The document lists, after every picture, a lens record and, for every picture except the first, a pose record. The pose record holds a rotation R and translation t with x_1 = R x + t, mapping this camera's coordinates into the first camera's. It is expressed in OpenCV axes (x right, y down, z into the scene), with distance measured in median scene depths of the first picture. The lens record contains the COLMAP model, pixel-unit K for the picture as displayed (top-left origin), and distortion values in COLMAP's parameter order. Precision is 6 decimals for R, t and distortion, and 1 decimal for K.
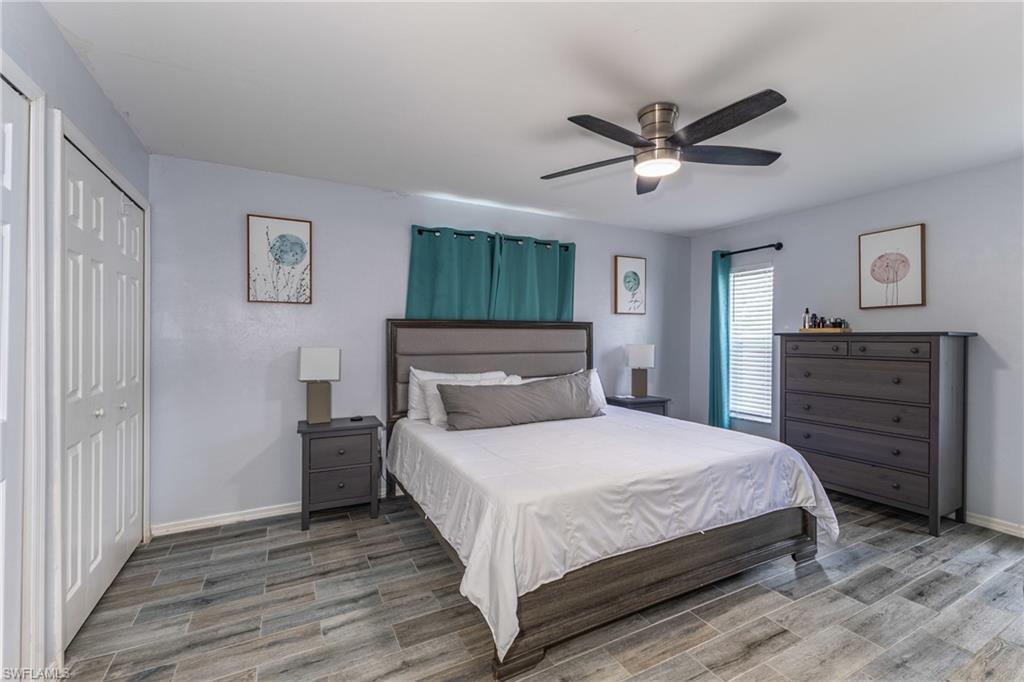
lens RADIAL K [[437.8, 0, 507.9], [0, 437.8, 335.2], [0, 0, 1]] dist [0.013379, -0.000813]
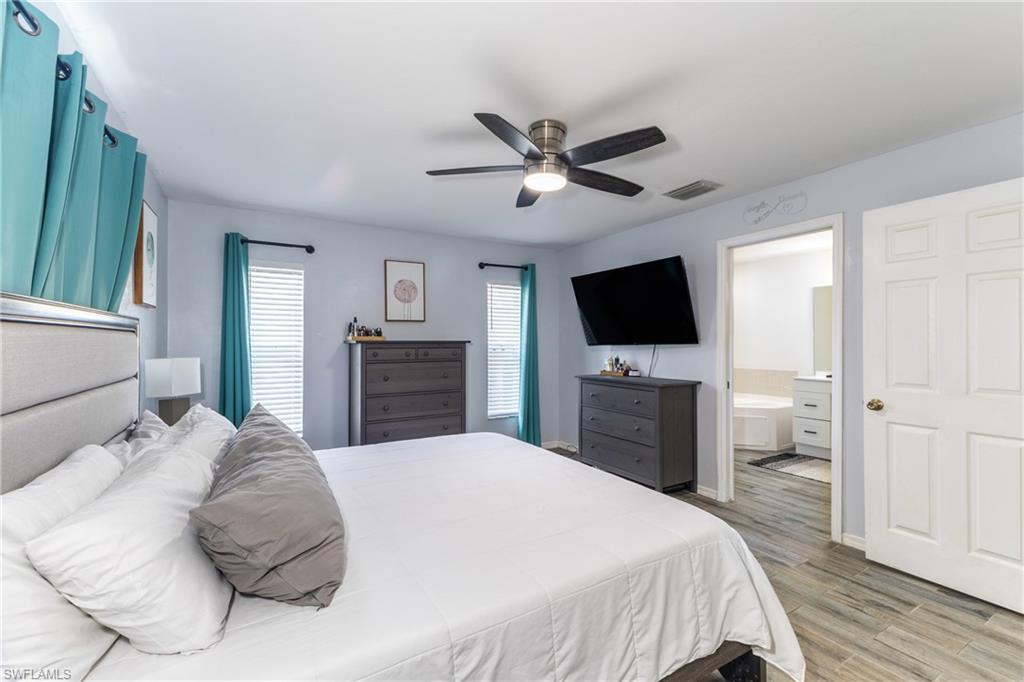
lens RADIAL K [[437.8, 0, 508.4], [0, 437.8, 344.9], [0, 0, 1]] dist [0.013379, -0.000813]
pose [[-0.053768, -0.000244, 0.998553, -0.425469], [0.003504, 0.999994, 0.000433, 0.006041], [-0.998547, 0.003522, -0.053767, 0.755322]]
